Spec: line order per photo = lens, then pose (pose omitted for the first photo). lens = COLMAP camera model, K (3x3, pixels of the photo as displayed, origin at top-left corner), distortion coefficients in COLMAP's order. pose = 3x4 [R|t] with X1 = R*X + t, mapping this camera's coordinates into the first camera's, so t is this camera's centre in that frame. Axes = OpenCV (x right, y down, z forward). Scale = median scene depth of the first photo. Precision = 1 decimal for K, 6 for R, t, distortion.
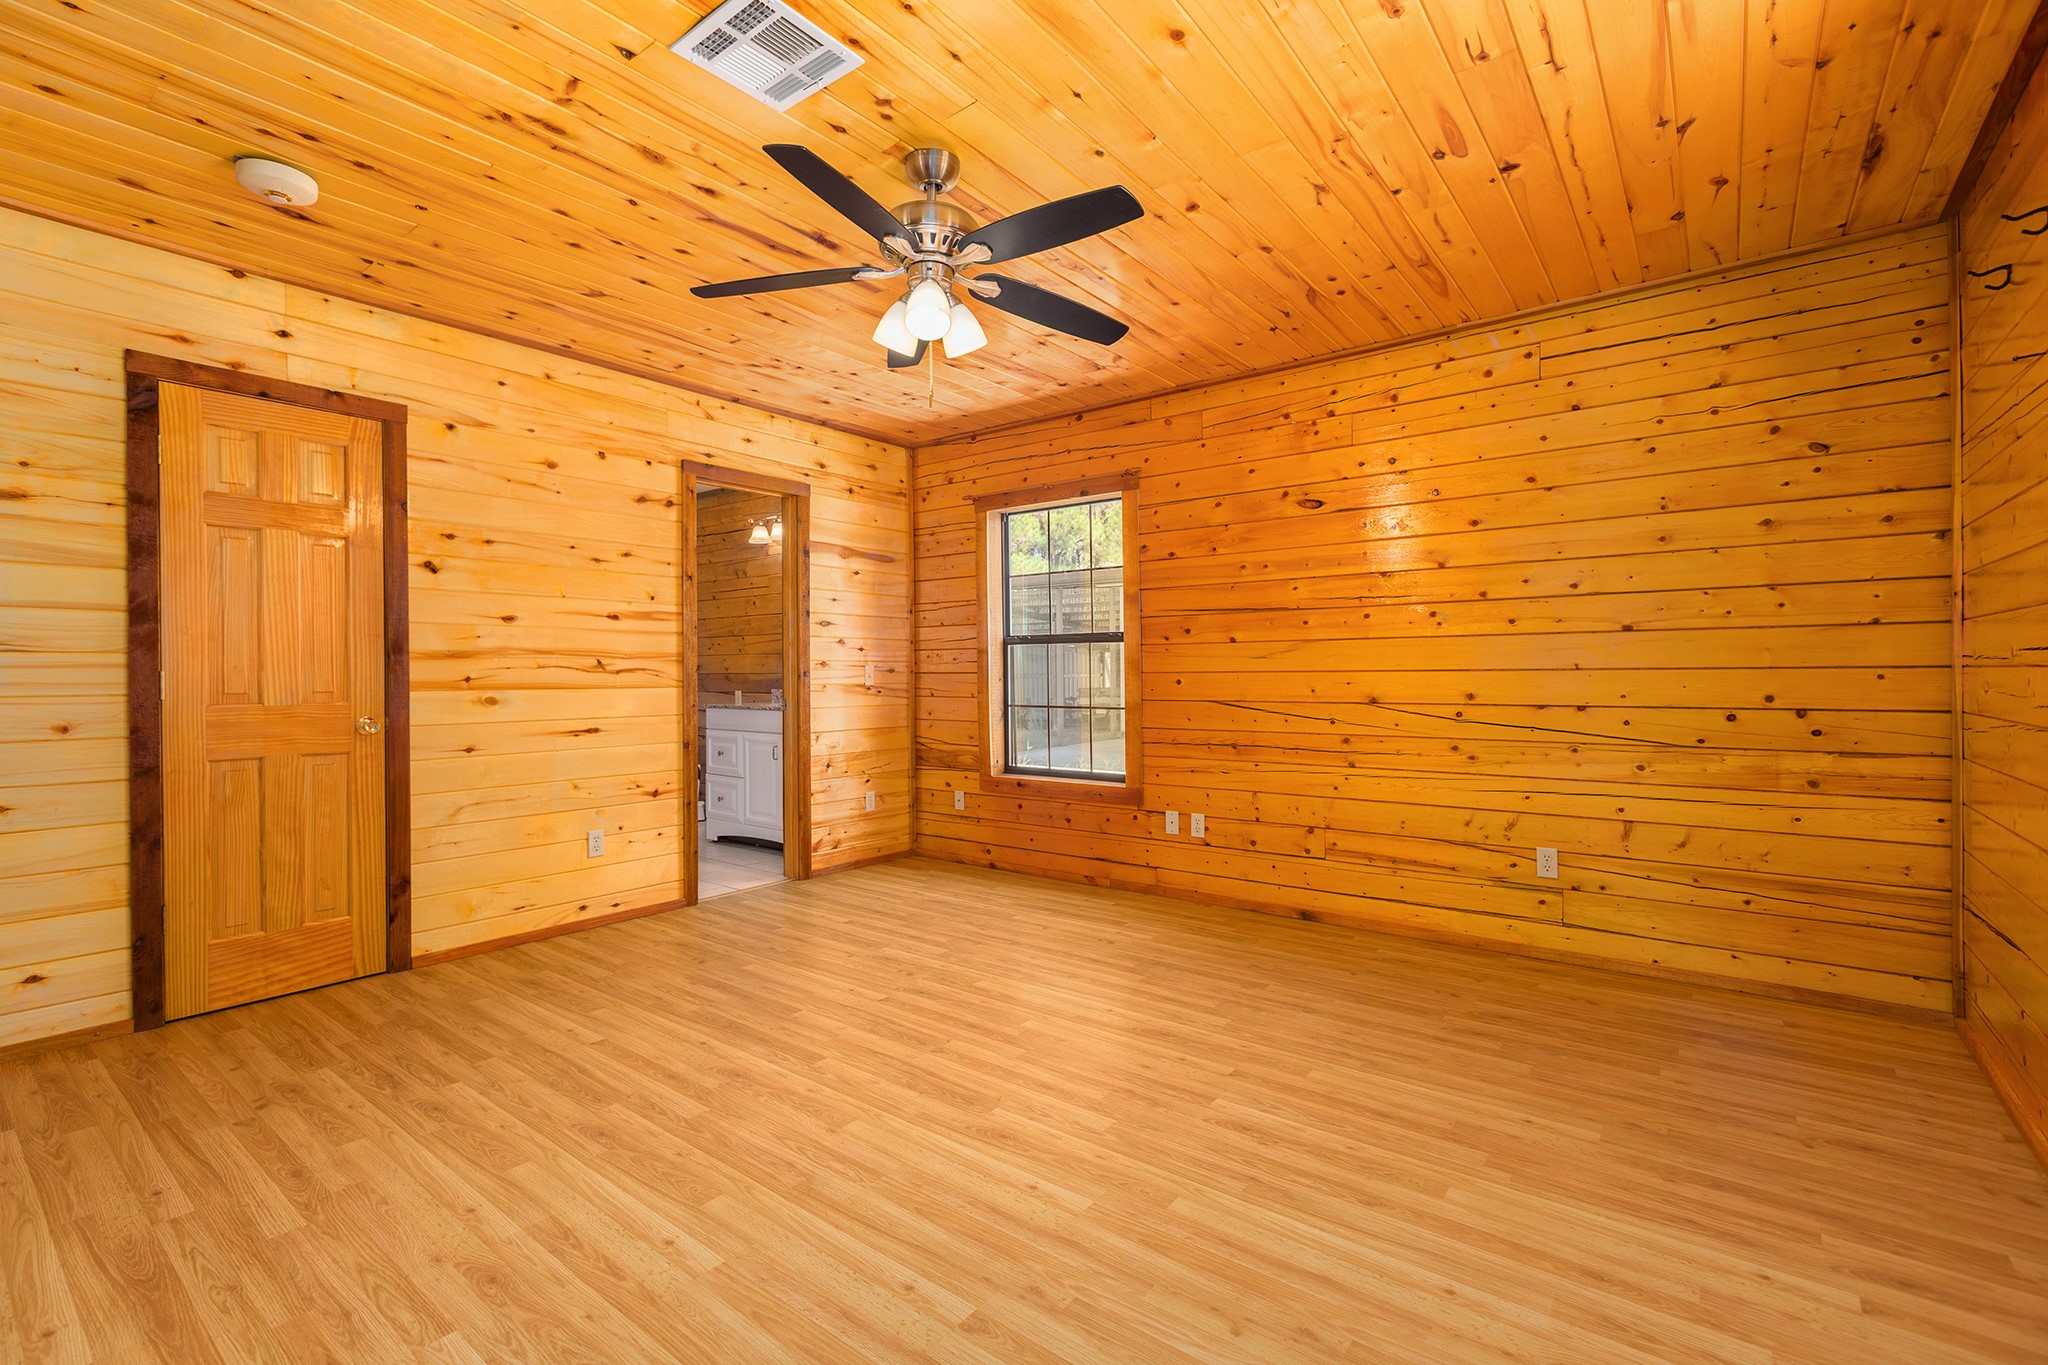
lens RADIAL K [[910.9, 0, 1017.9], [0, 910.9, 680.1], [0, 0, 1]] dist [-0.000320, 0.000427]
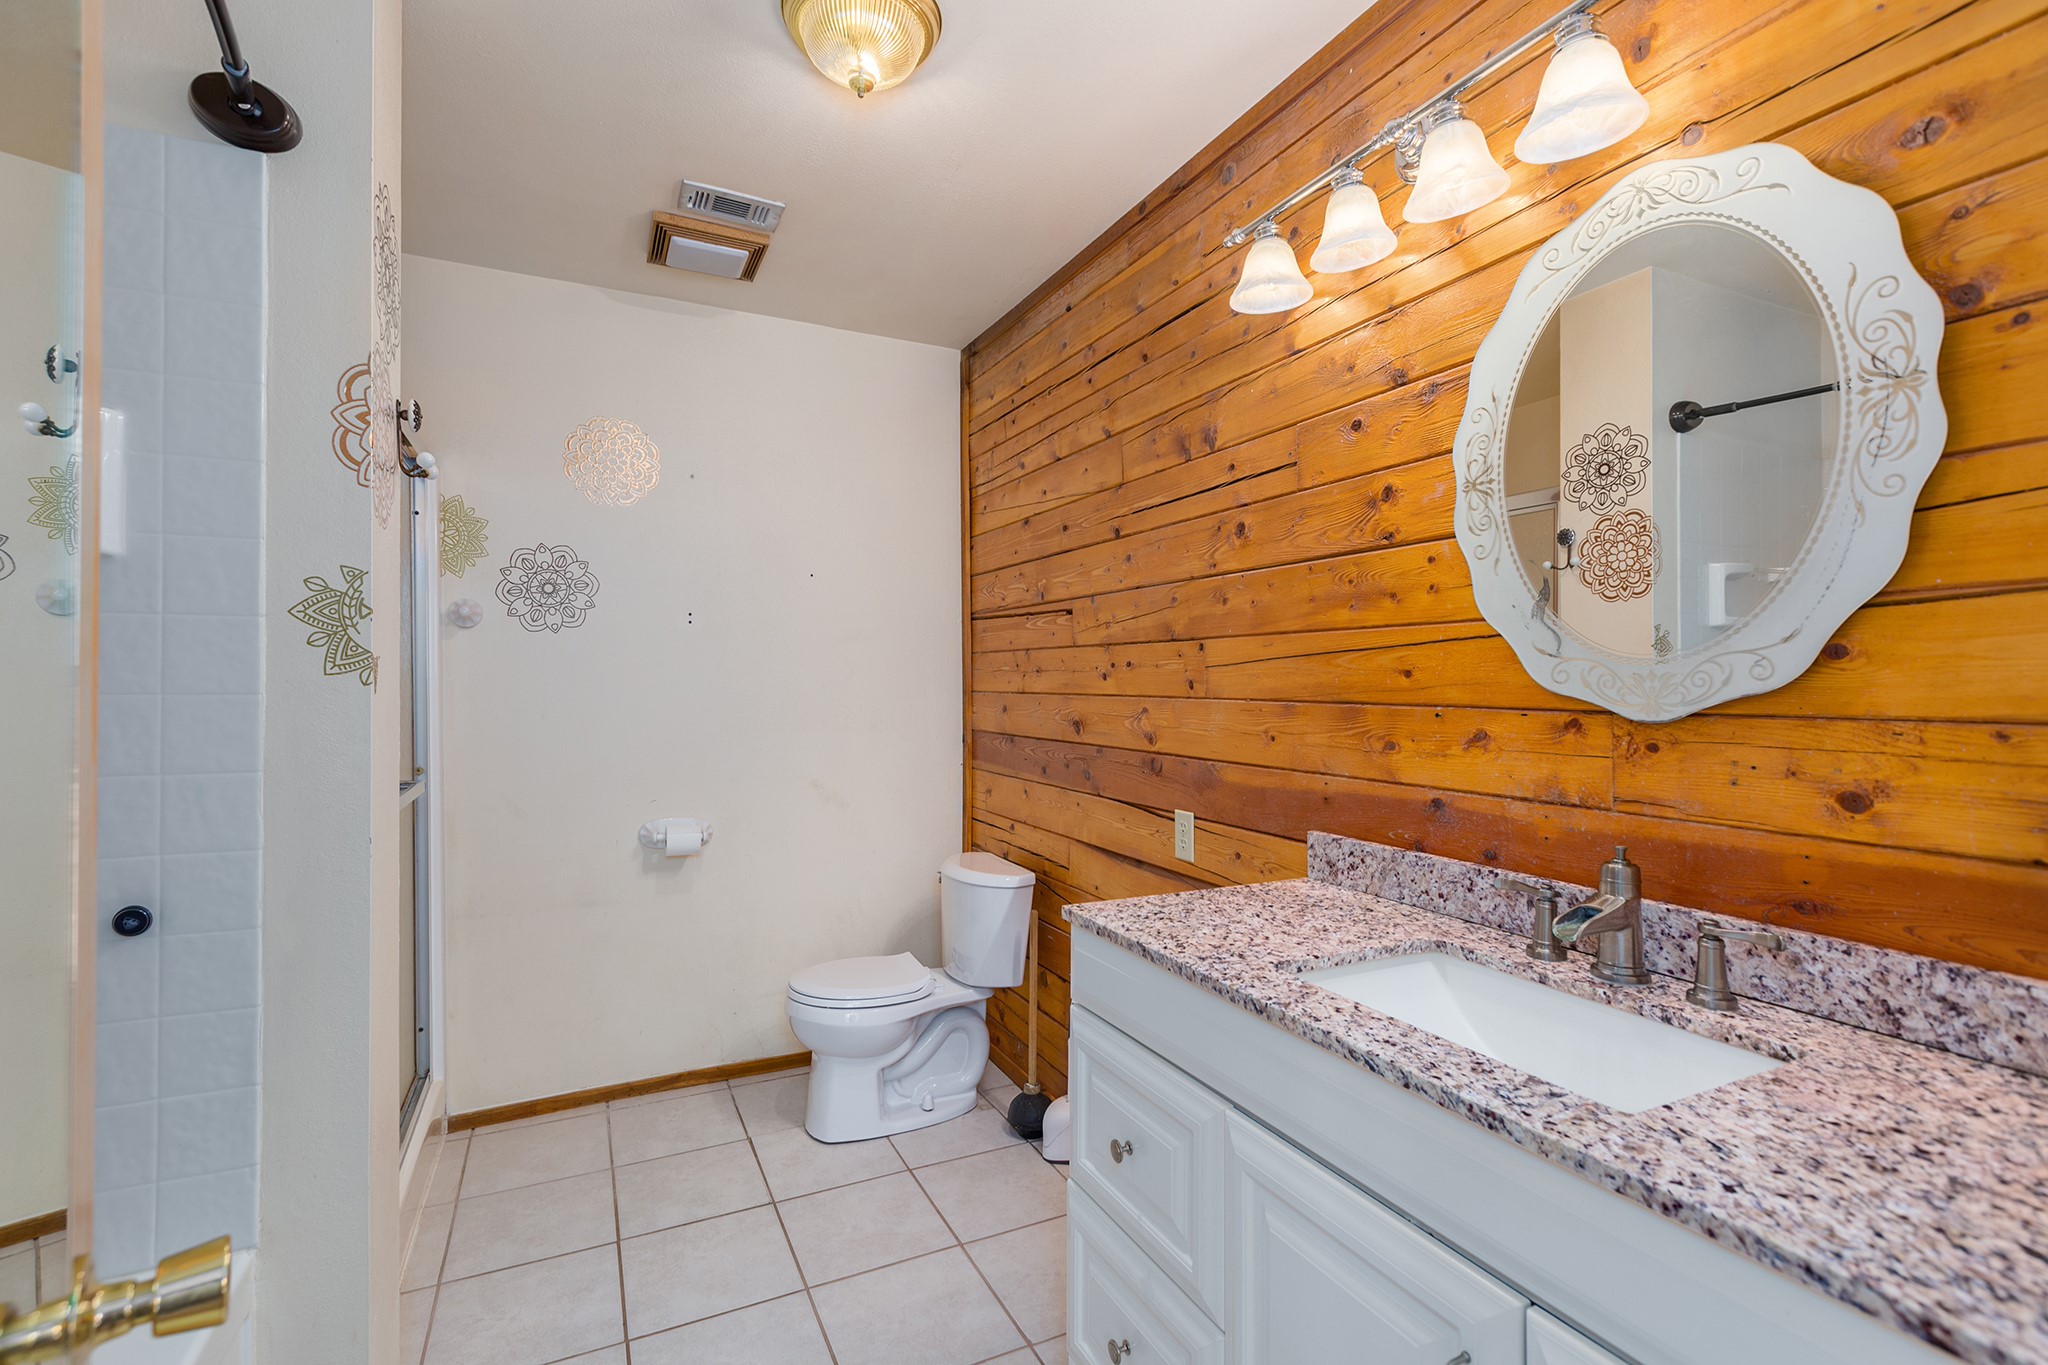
lens RADIAL K [[910.9, 0, 1021.1], [0, 910.9, 679.0], [0, 0, 1]] dist [-0.000320, 0.000427]
pose [[0.903951, 0.003541, -0.427621, -0.224757], [-0.005934, 0.999973, -0.004264, -0.033249], [0.427594, 0.006392, 0.903948, 0.692644]]
